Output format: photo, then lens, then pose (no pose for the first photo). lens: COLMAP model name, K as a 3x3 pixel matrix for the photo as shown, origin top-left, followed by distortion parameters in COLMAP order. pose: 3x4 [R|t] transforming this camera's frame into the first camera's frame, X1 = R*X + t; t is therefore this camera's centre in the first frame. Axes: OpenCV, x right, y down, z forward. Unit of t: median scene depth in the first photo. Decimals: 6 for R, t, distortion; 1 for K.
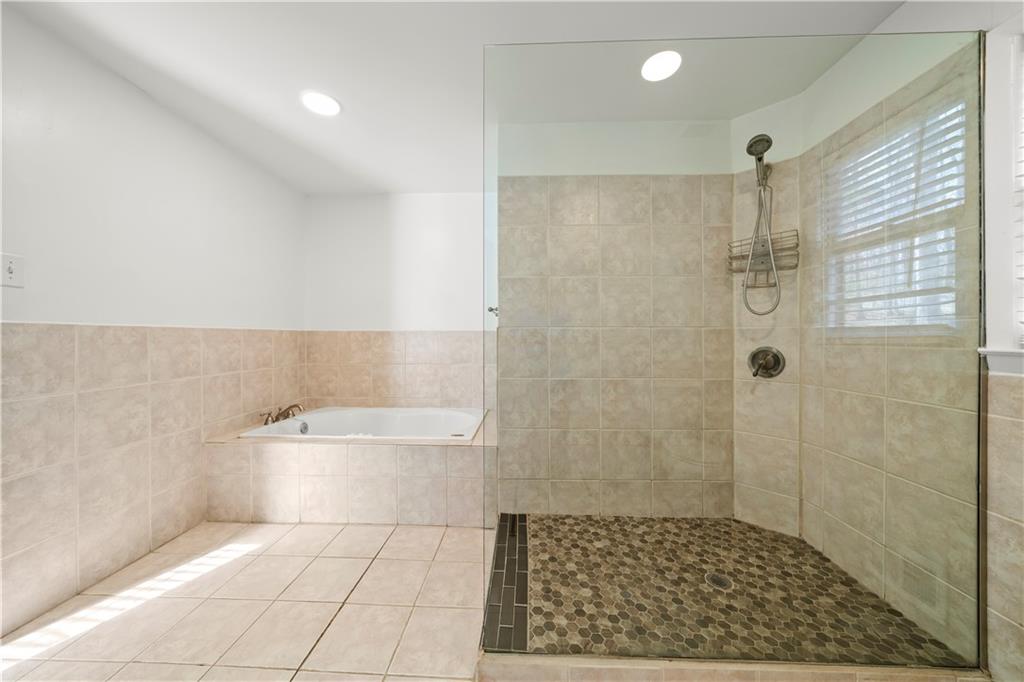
lens RADIAL K [[346.8, 0, 514.8], [0, 346.8, 336.9], [0, 0, 1]] dist [-0.009579, -0.000020]
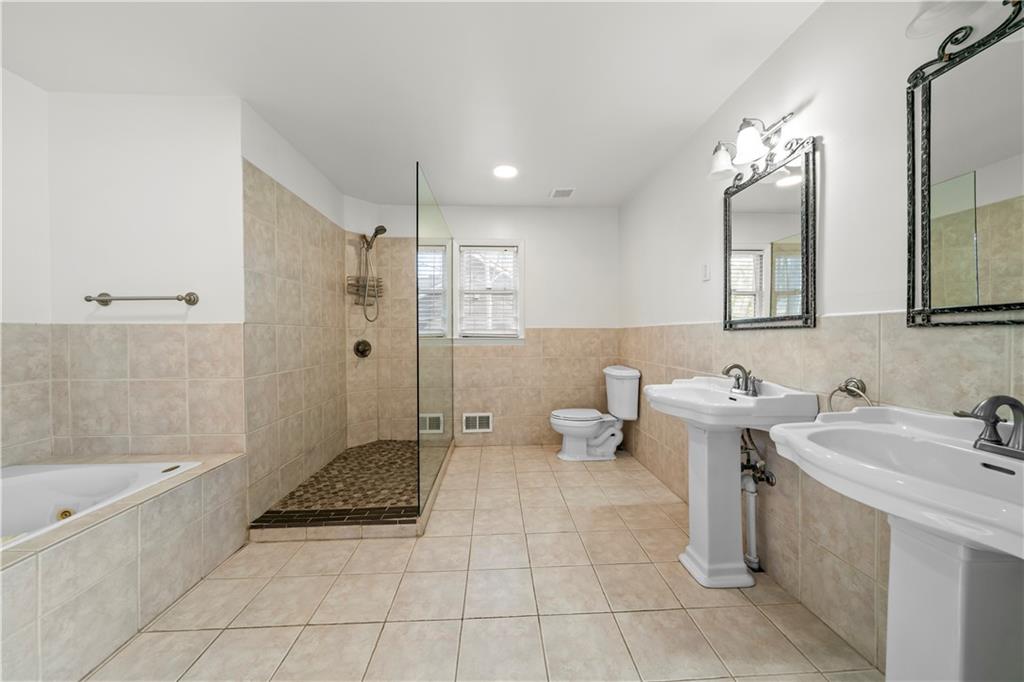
lens RADIAL K [[346.8, 0, 514.8], [0, 346.8, 336.9], [0, 0, 1]] dist [-0.009579, -0.000020]
pose [[-0.087425, -0.006677, 0.996149, -1.101040], [0.001120, 0.999976, 0.006801, 0.003340], [-0.996170, 0.001710, -0.087416, 0.401594]]
